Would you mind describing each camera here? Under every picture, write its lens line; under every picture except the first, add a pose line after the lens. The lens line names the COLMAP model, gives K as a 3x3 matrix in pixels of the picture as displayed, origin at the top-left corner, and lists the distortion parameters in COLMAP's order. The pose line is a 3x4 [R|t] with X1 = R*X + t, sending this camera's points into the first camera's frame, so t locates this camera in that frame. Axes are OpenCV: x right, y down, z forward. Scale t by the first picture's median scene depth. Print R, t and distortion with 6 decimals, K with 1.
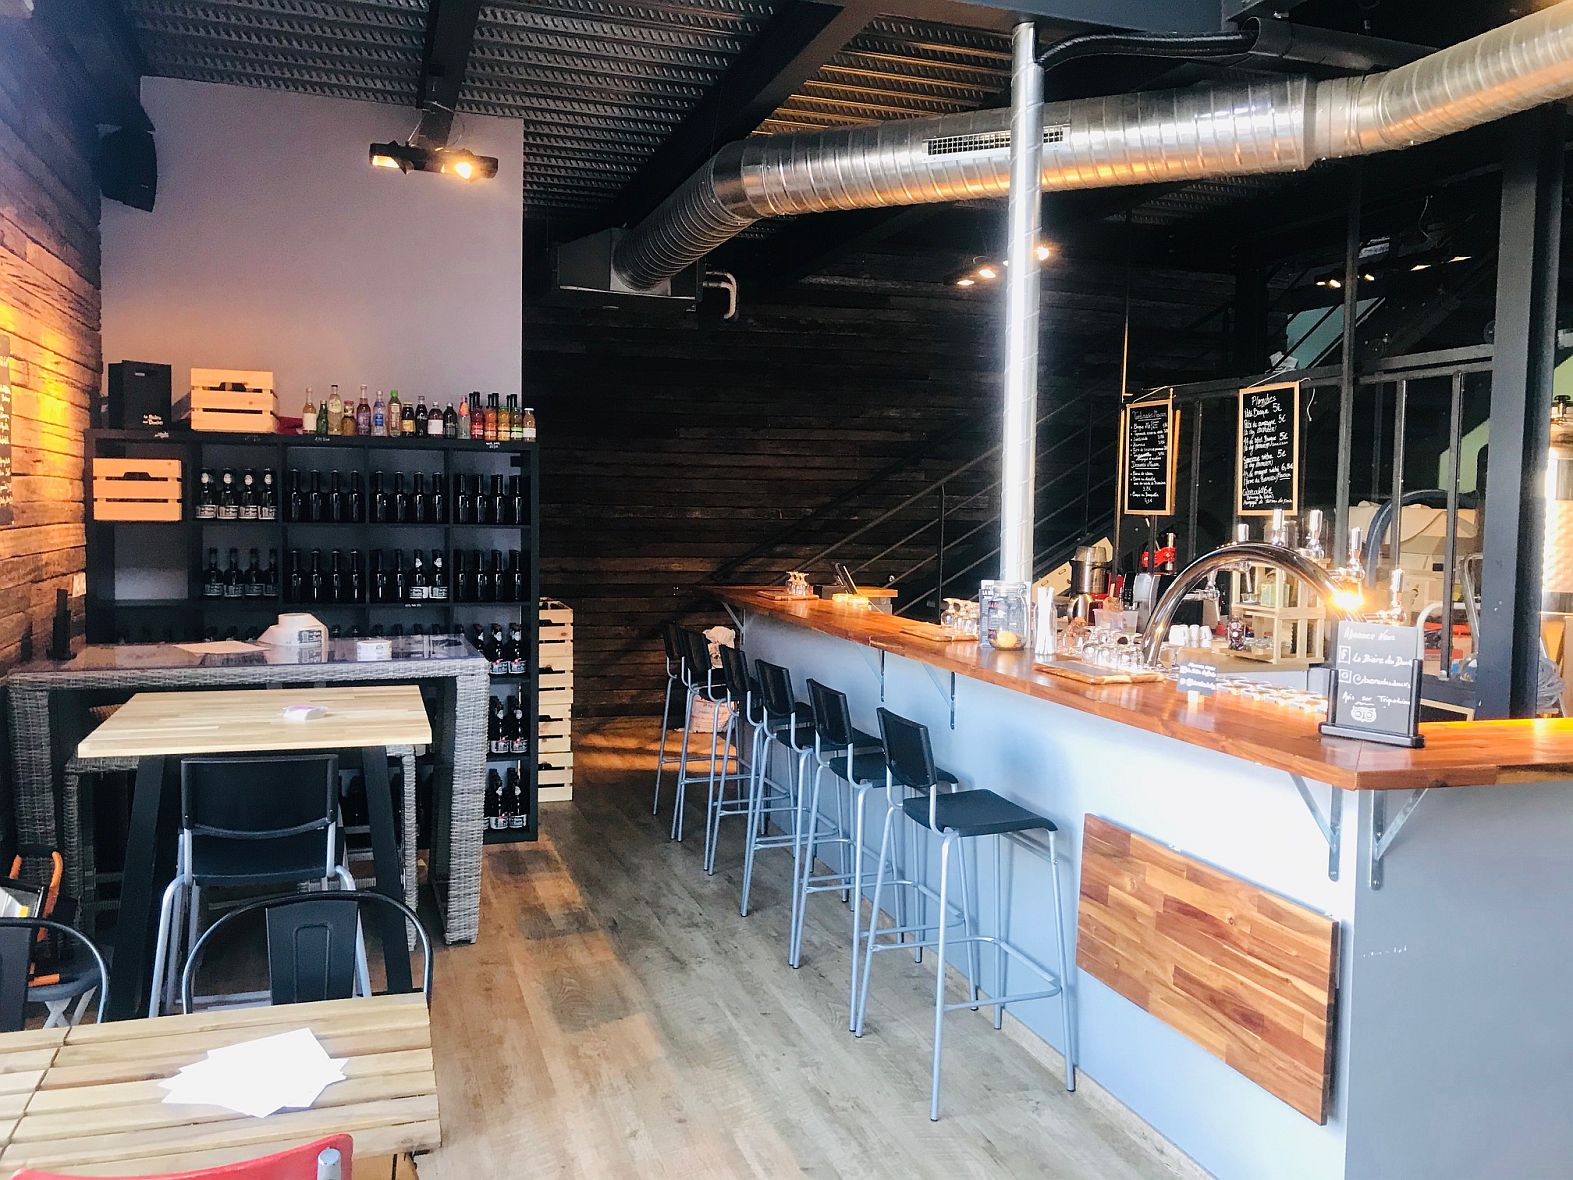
lens RADIAL K [[1282.5, 0, 780.0], [0, 1282.5, 580.2], [0, 0, 1]] dist [0.136615, -0.236321]
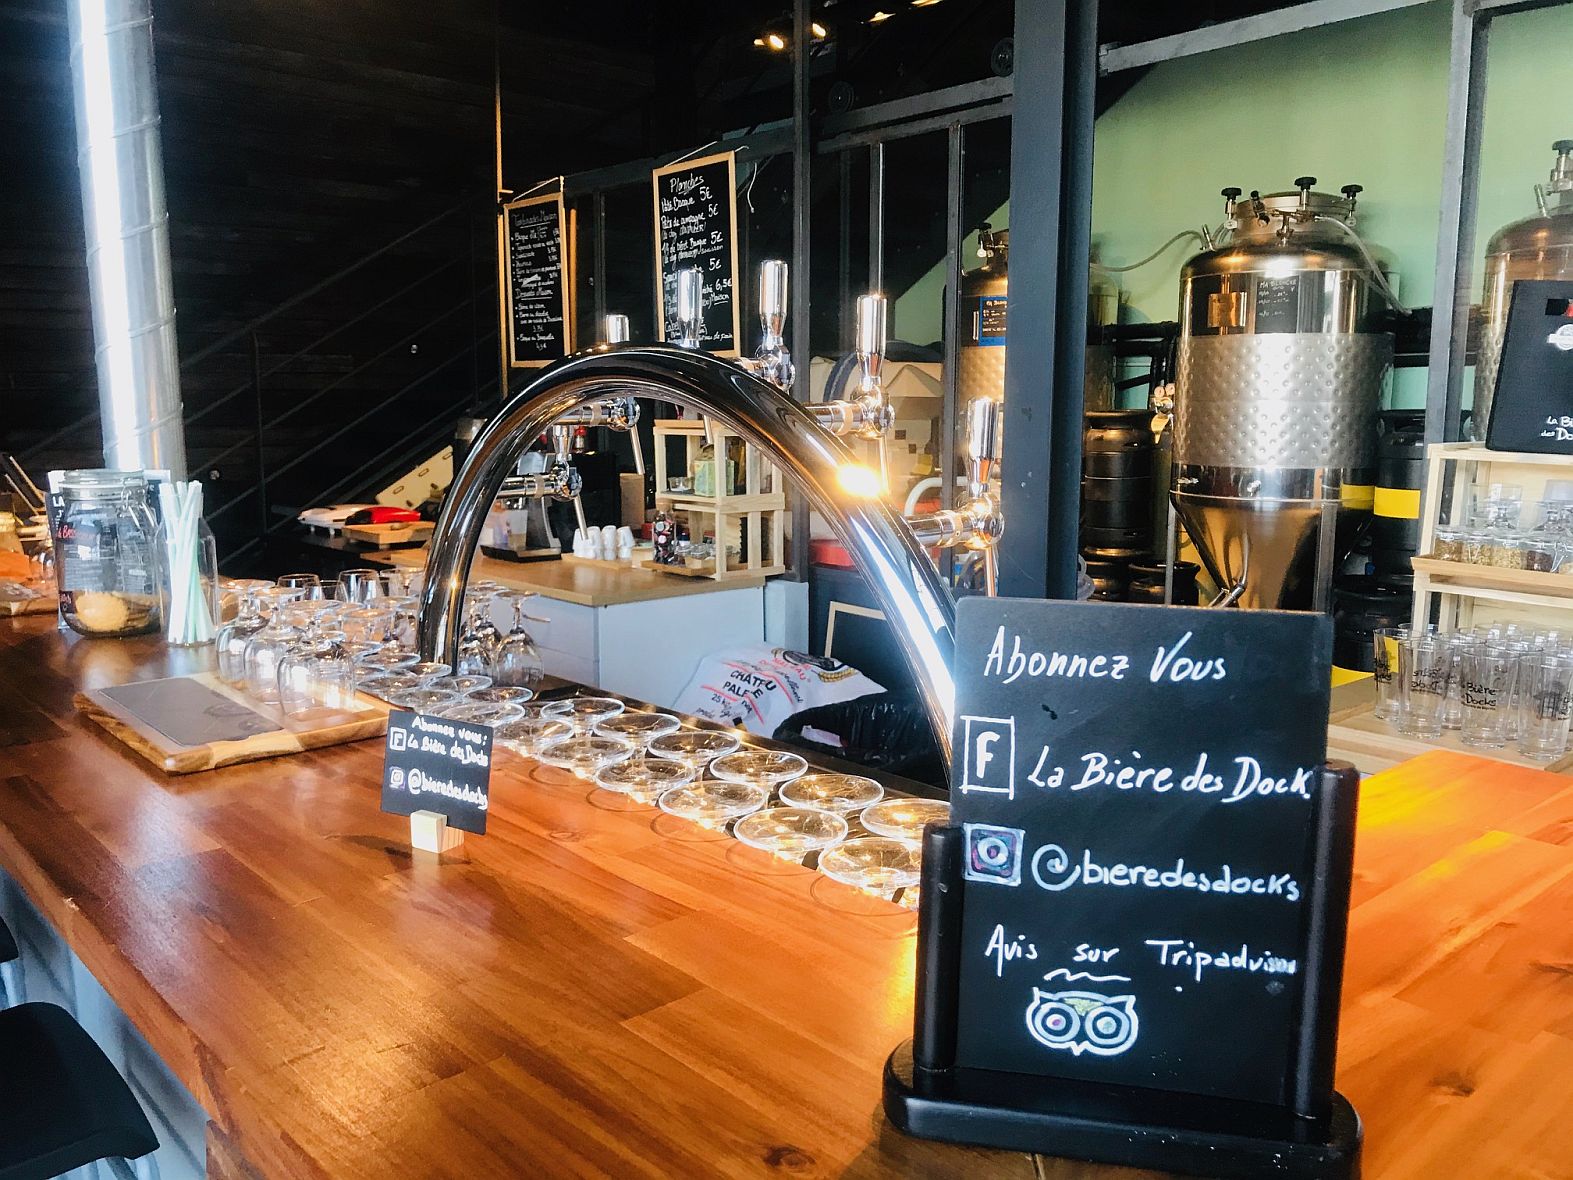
lens RADIAL K [[1287.7, 0, 786.5], [0, 1287.7, 590.0], [0, 0, 1]] dist [-0.006098, -0.010990]
pose [[0.915010, -0.073195, 0.396737, 0.142068], [0.036487, 0.994388, 0.099305, 0.004399], [-0.401779, -0.076389, 0.912545, 0.363896]]
